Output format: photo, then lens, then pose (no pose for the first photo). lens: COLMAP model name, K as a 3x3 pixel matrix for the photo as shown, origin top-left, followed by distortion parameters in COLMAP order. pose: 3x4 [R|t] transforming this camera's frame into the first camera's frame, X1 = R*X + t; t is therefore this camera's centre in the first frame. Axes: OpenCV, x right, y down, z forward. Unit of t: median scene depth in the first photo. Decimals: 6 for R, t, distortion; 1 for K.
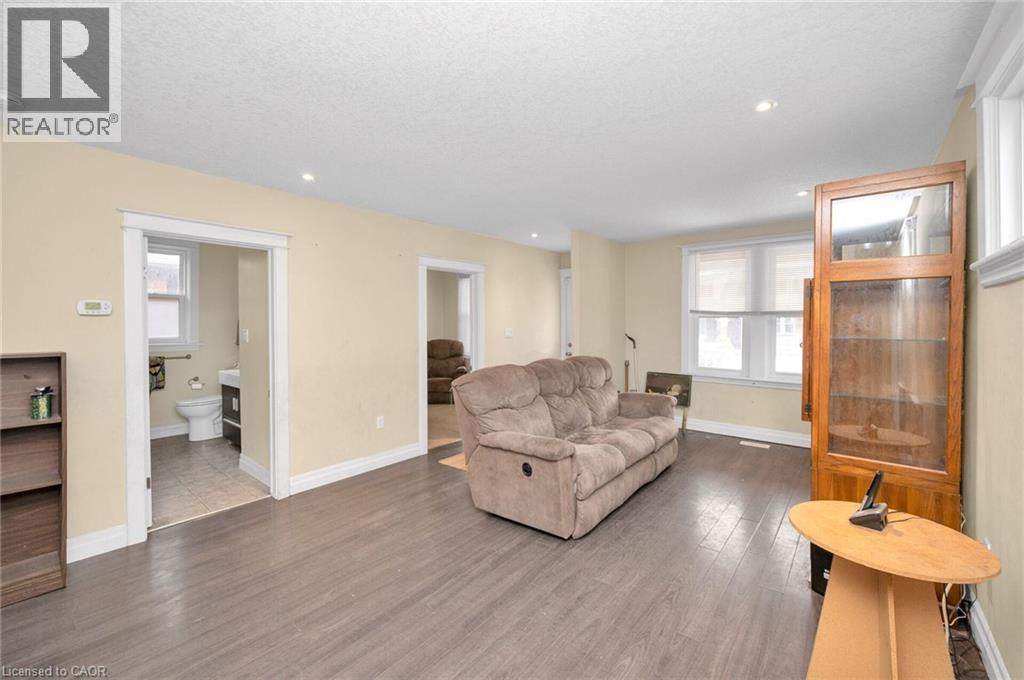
lens RADIAL K [[414.0, 0, 530.0], [0, 414.0, 334.7], [0, 0, 1]] dist [-0.001178, -0.000200]
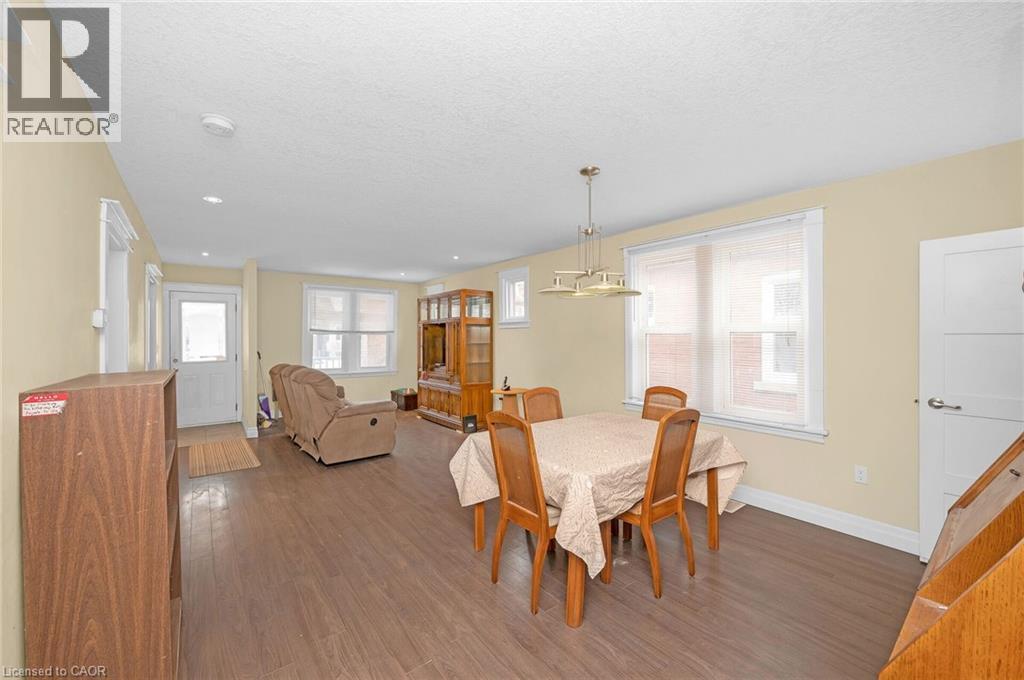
lens RADIAL K [[414.0, 0, 530.0], [0, 414.0, 334.7], [0, 0, 1]] dist [-0.001178, -0.000200]
pose [[0.193132, 0.005954, 0.981155, -1.421843], [0.030369, 0.999466, -0.012043, 0.000764], [-0.980703, 0.032123, 0.192848, 0.006439]]
